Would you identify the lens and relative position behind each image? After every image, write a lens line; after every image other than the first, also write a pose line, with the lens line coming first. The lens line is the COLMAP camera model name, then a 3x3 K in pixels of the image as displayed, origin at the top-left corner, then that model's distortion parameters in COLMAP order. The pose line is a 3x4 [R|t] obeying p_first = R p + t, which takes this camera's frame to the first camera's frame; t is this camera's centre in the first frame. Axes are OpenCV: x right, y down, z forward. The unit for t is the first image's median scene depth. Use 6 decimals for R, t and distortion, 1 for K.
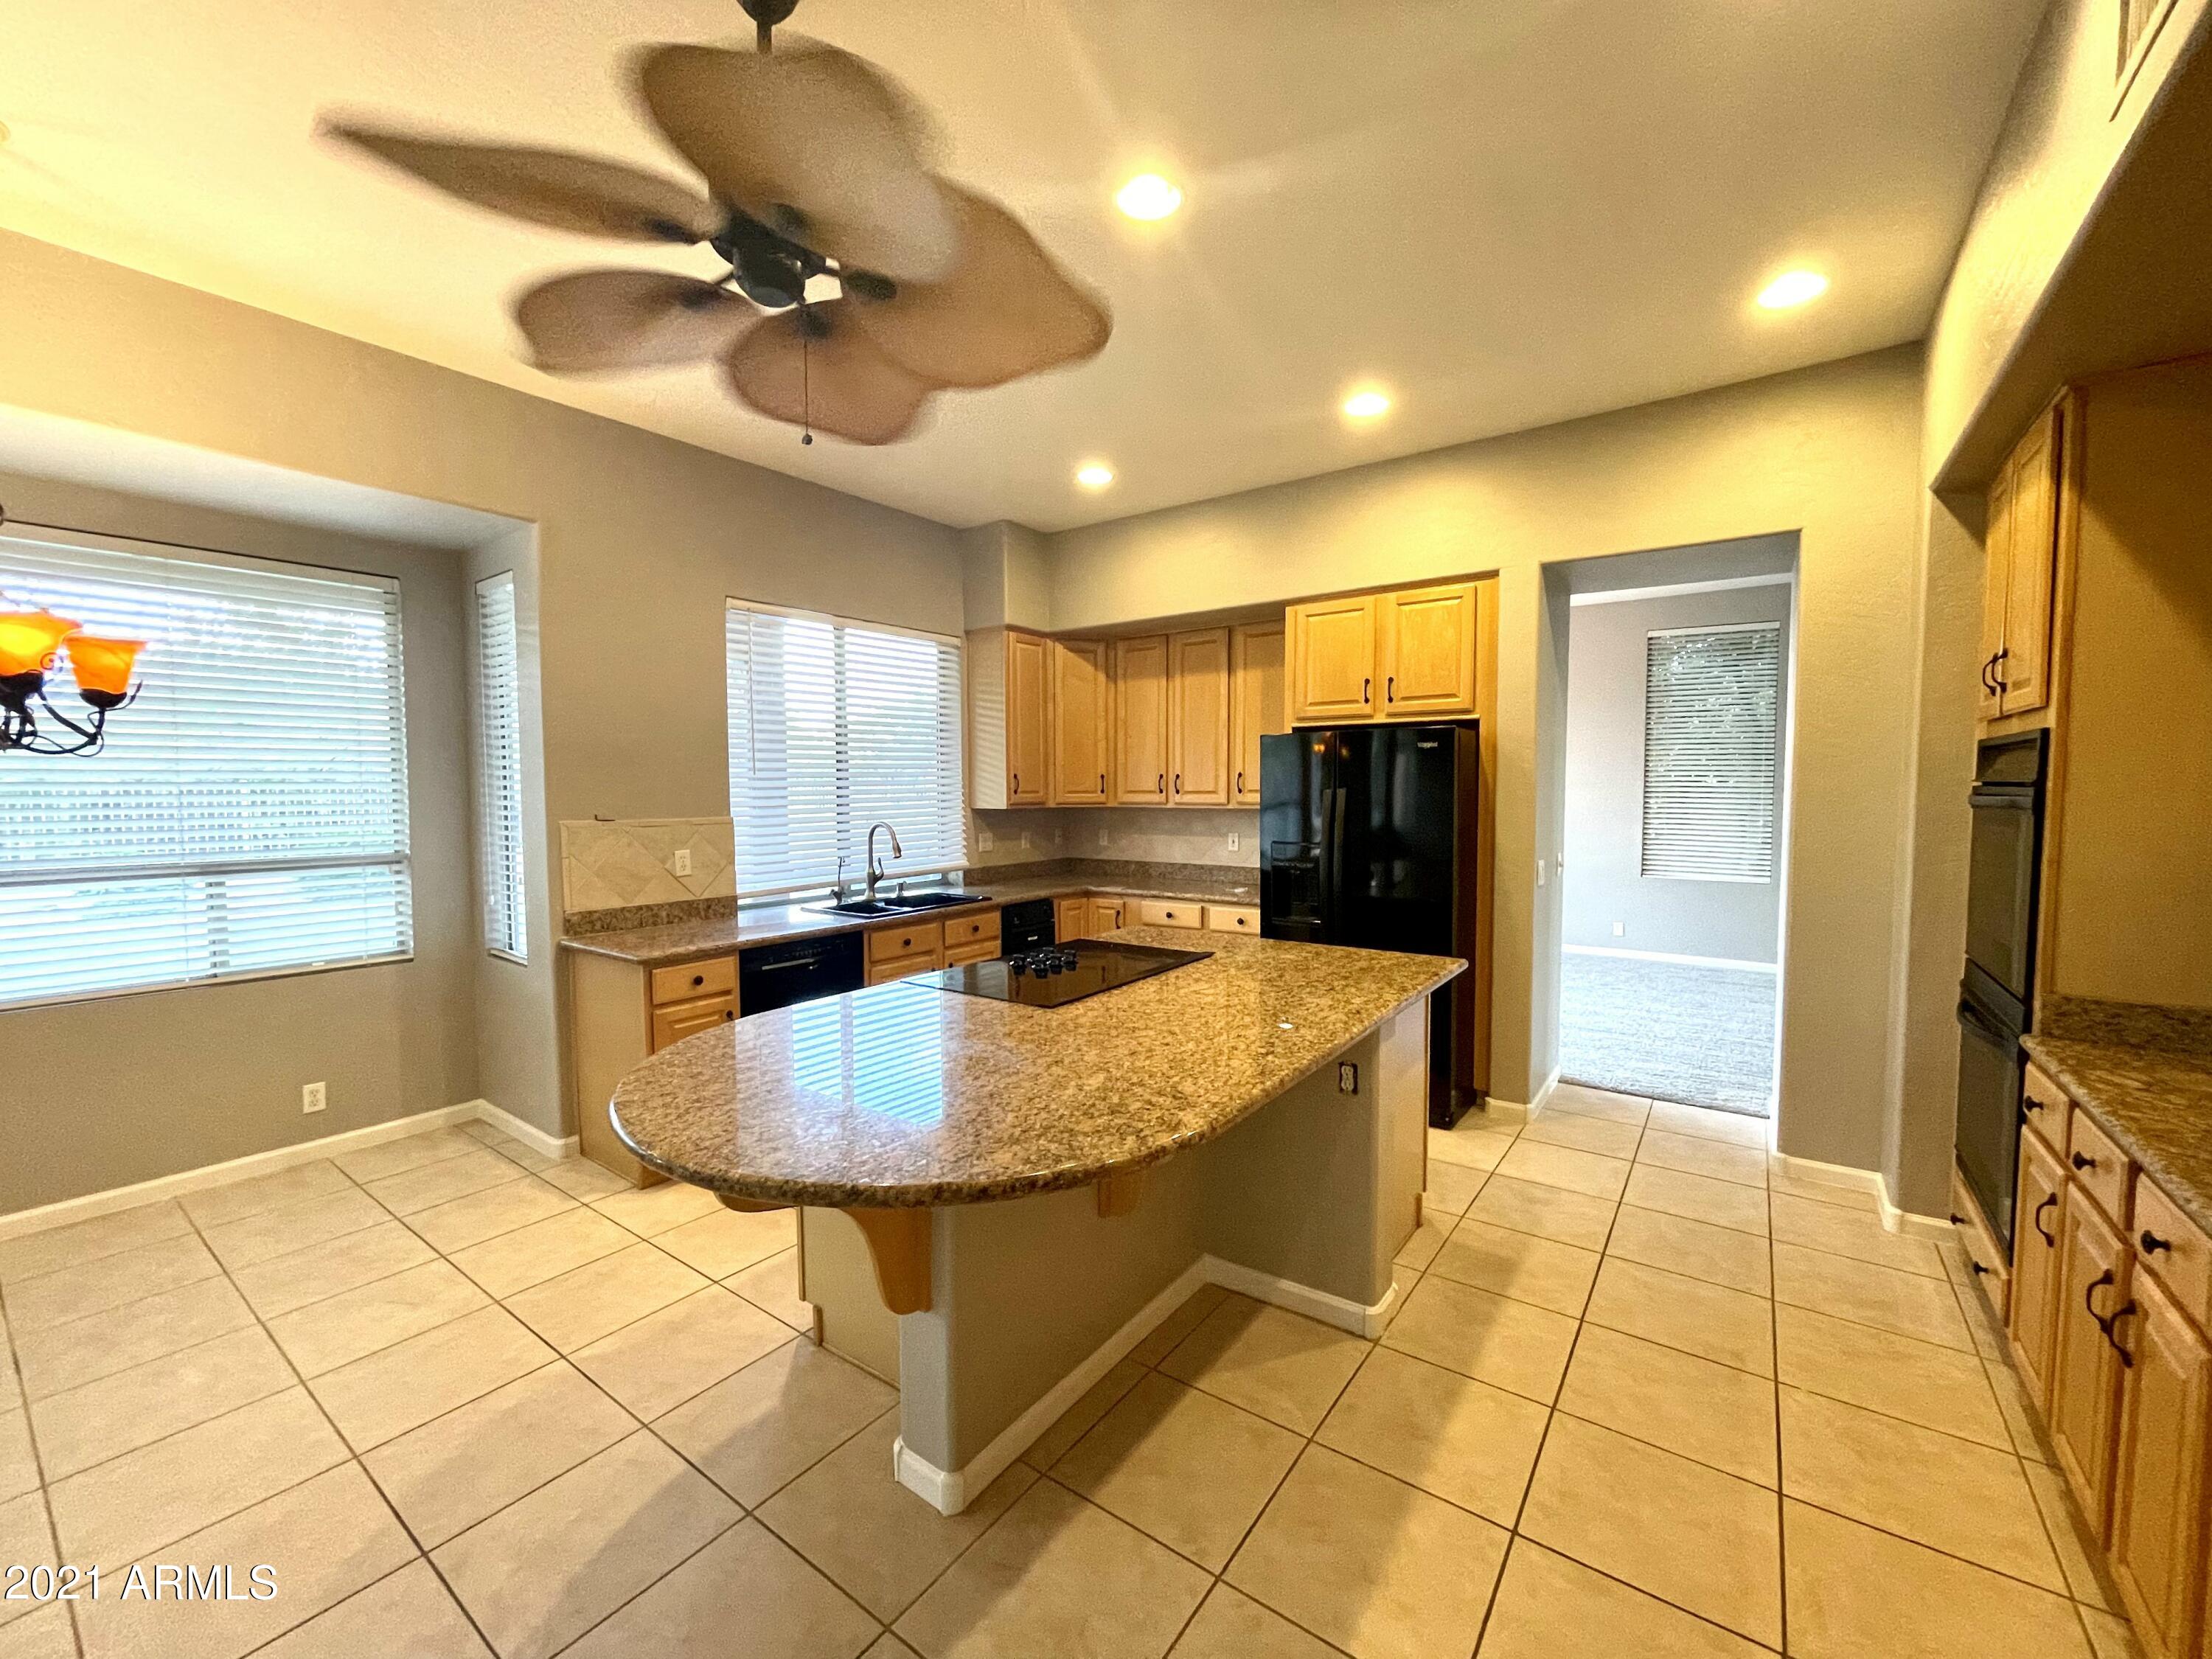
lens RADIAL K [[896.9, 0, 1111.7], [0, 896.9, 839.5], [0, 0, 1]] dist [-0.000038, -0.000603]
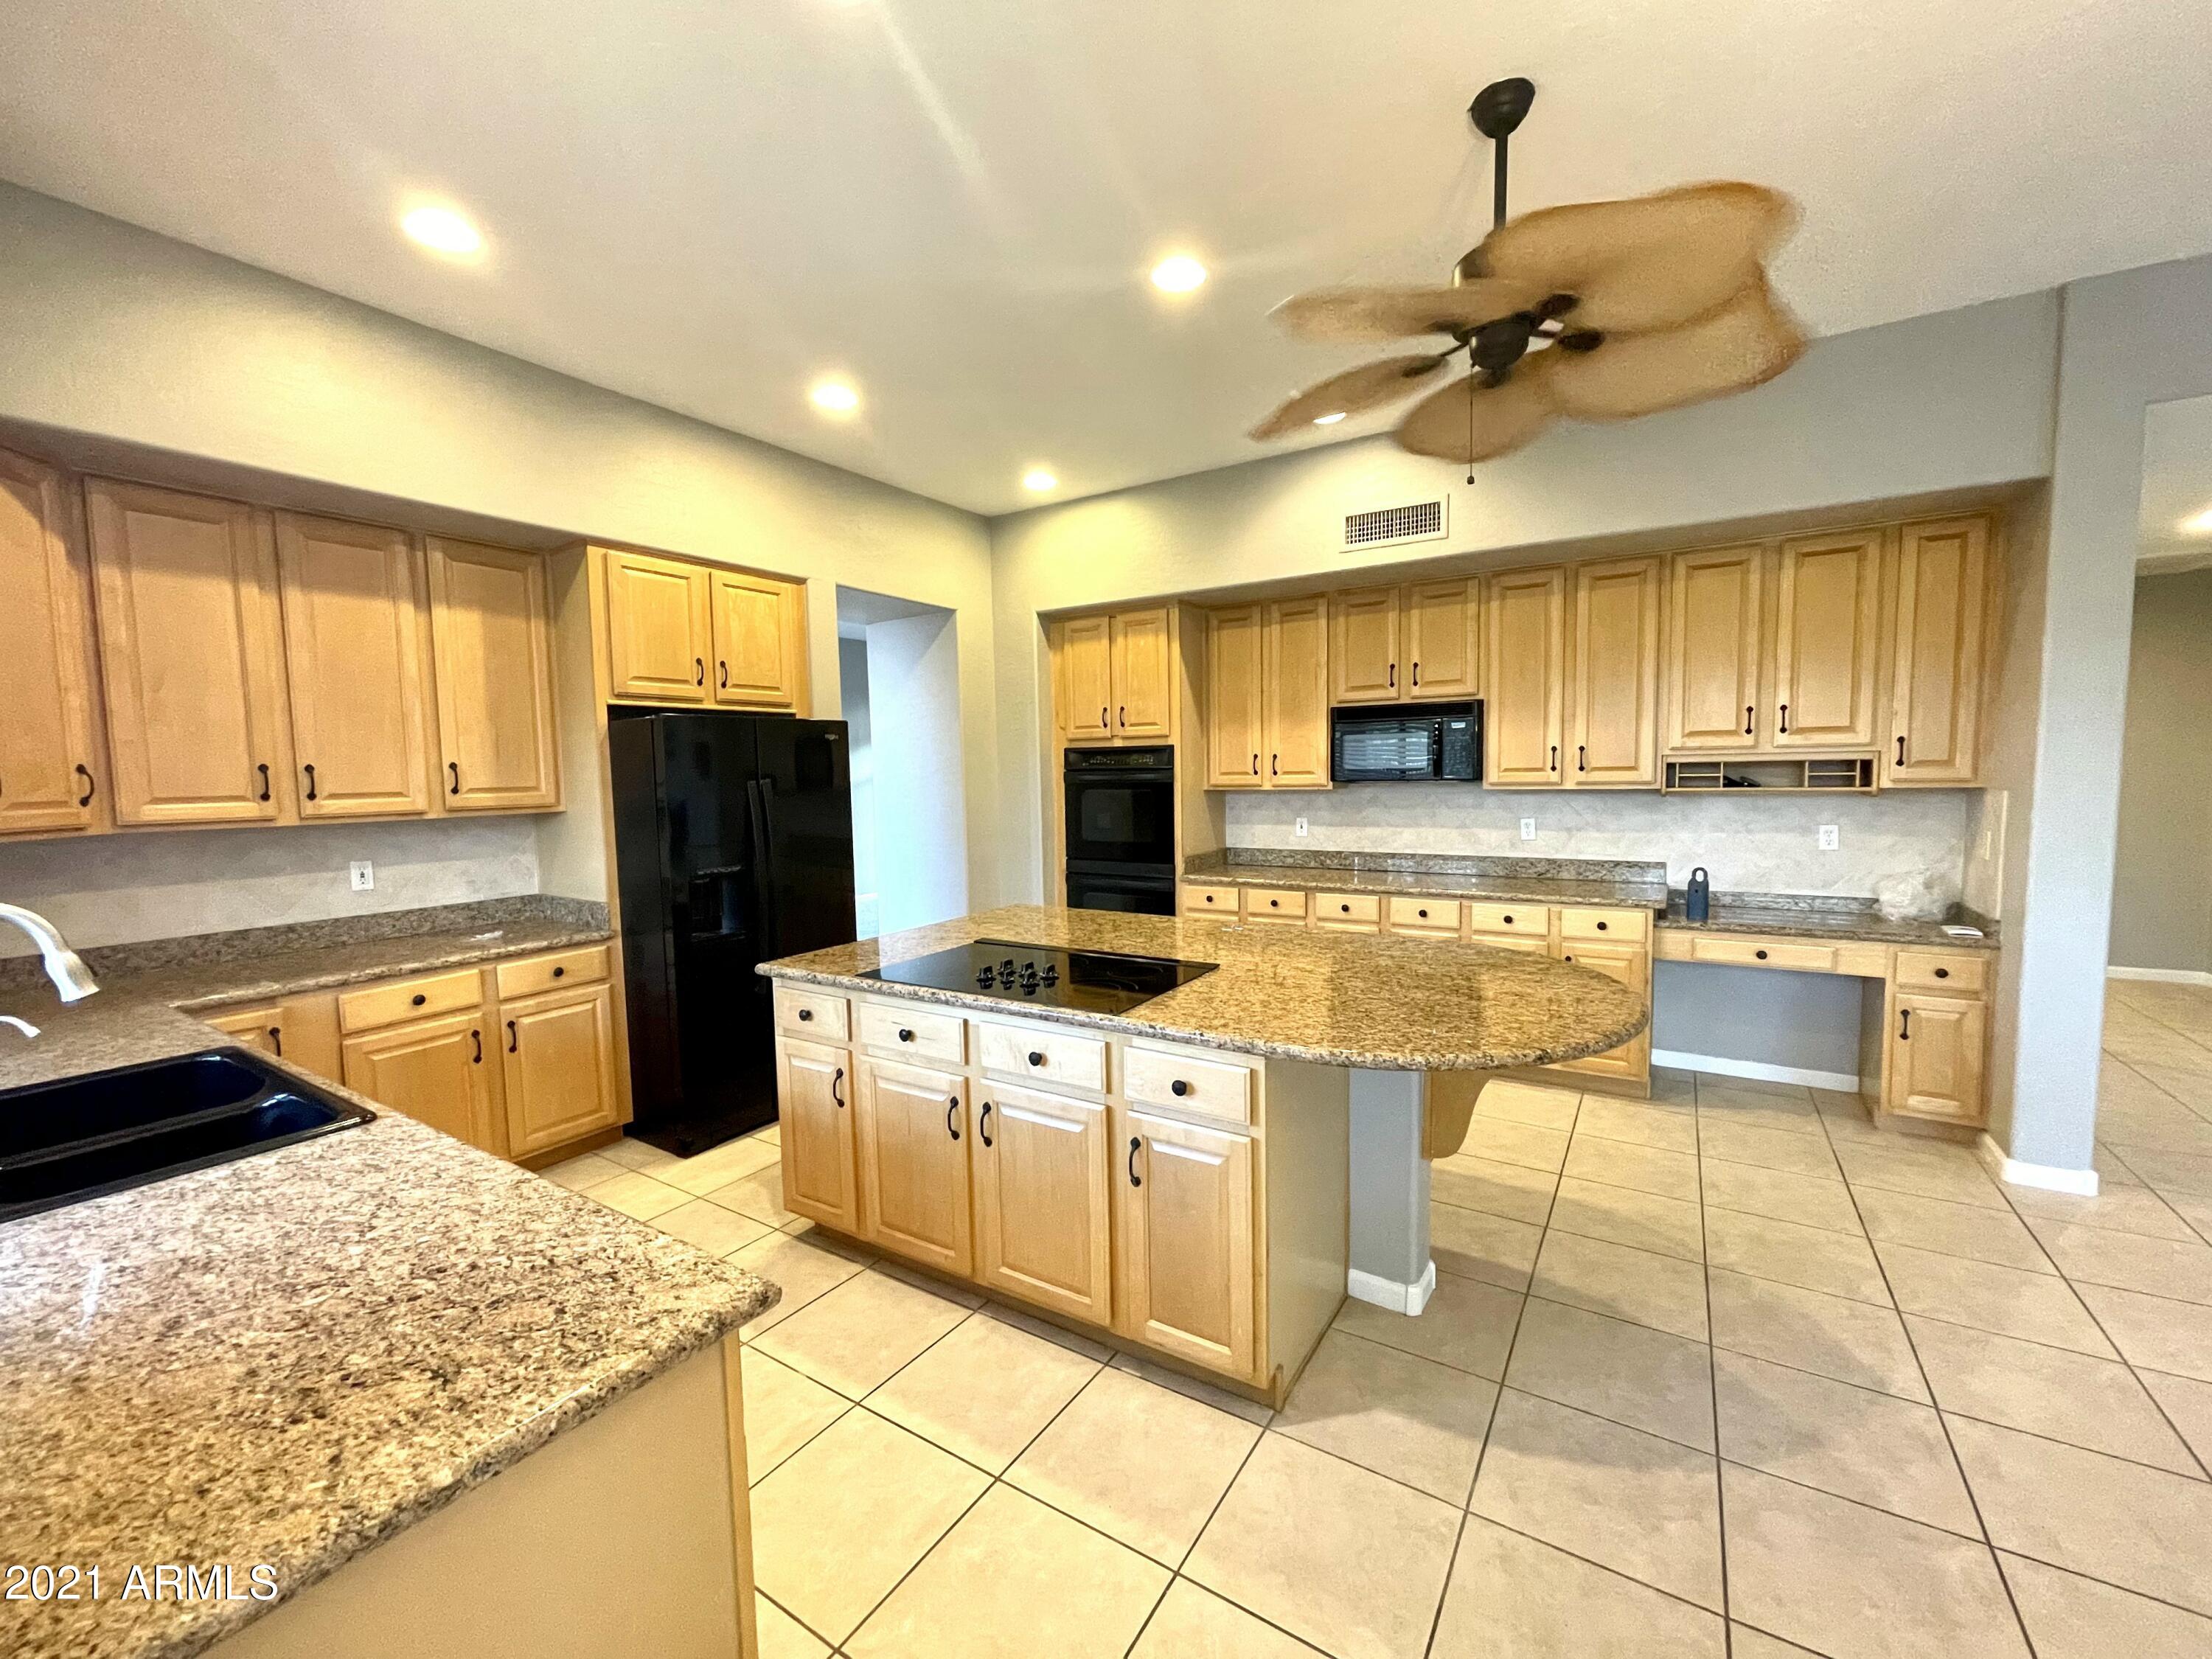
lens RADIAL K [[896.9, 0, 1111.9], [0, 896.9, 830.4], [0, 0, 1]] dist [-0.000038, -0.000603]
pose [[-0.064196, -0.067131, 0.995677, -0.610695], [0.077982, 0.994346, 0.072069, -0.038621], [-0.994886, 0.082271, -0.058598, 0.621793]]
